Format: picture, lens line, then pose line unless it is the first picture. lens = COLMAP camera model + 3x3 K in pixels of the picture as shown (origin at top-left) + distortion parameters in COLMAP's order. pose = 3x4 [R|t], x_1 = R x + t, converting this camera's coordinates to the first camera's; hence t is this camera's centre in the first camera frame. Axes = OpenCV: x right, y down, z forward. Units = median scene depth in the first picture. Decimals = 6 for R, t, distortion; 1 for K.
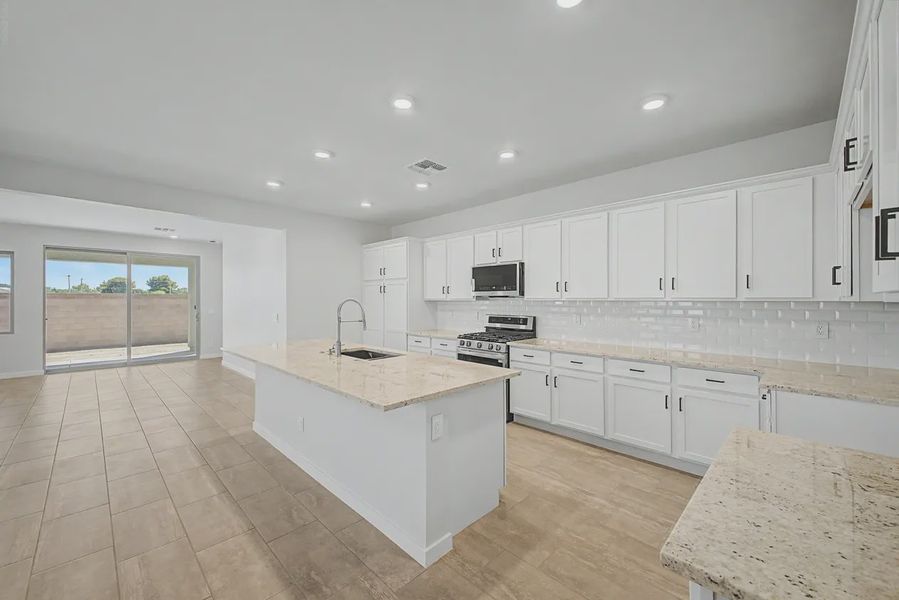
lens RADIAL K [[361.5, 0, 449.9], [0, 361.5, 296.8], [0, 0, 1]] dist [0.027790, -0.000011]
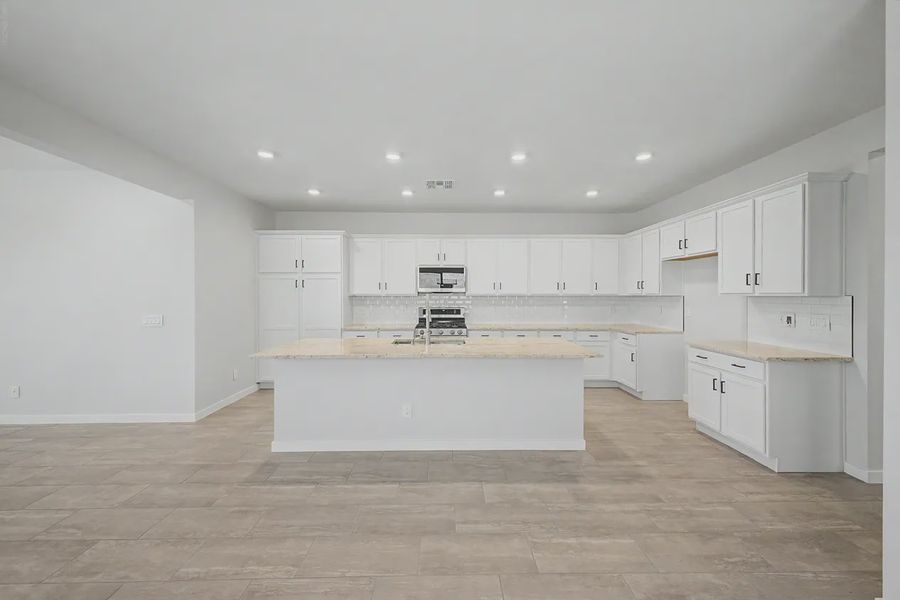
lens RADIAL K [[357.3, 0, 456.3], [0, 357.3, 294.9], [0, 0, 1]] dist [0.002627, 0.000115]
pose [[0.691770, 0.001278, 0.722116, -0.750518], [-0.006282, 0.999971, 0.004248, 0.002304], [-0.722090, -0.007475, 0.691759, 0.123166]]
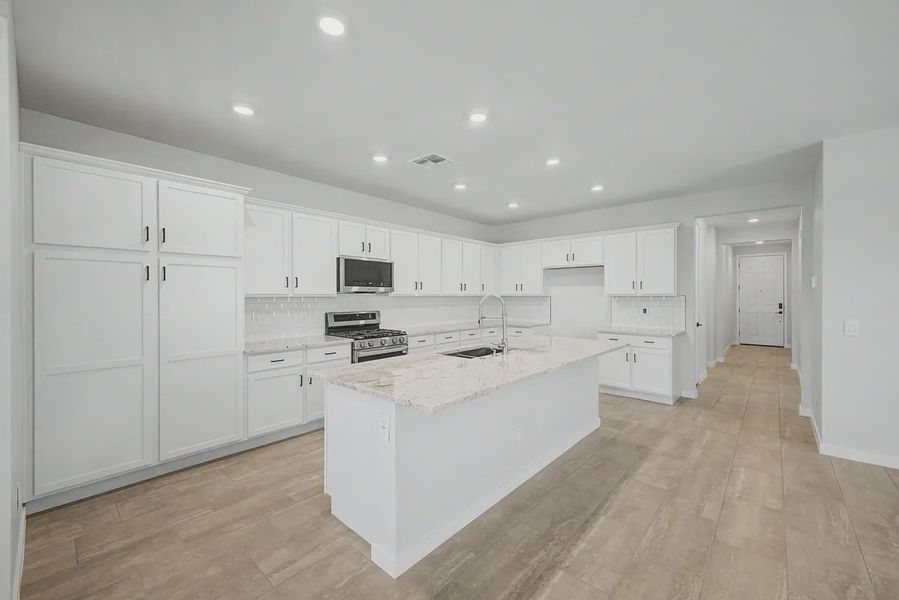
lens RADIAL K [[356.5, 0, 449.5], [0, 356.5, 300.0], [0, 0, 1]] dist [0.002317, 0.000125]
pose [[-0.049601, -0.012464, 0.998691, -0.886441], [-0.007587, 0.999898, 0.012102, 0.007186], [-0.998740, -0.006977, -0.049690, 0.858369]]
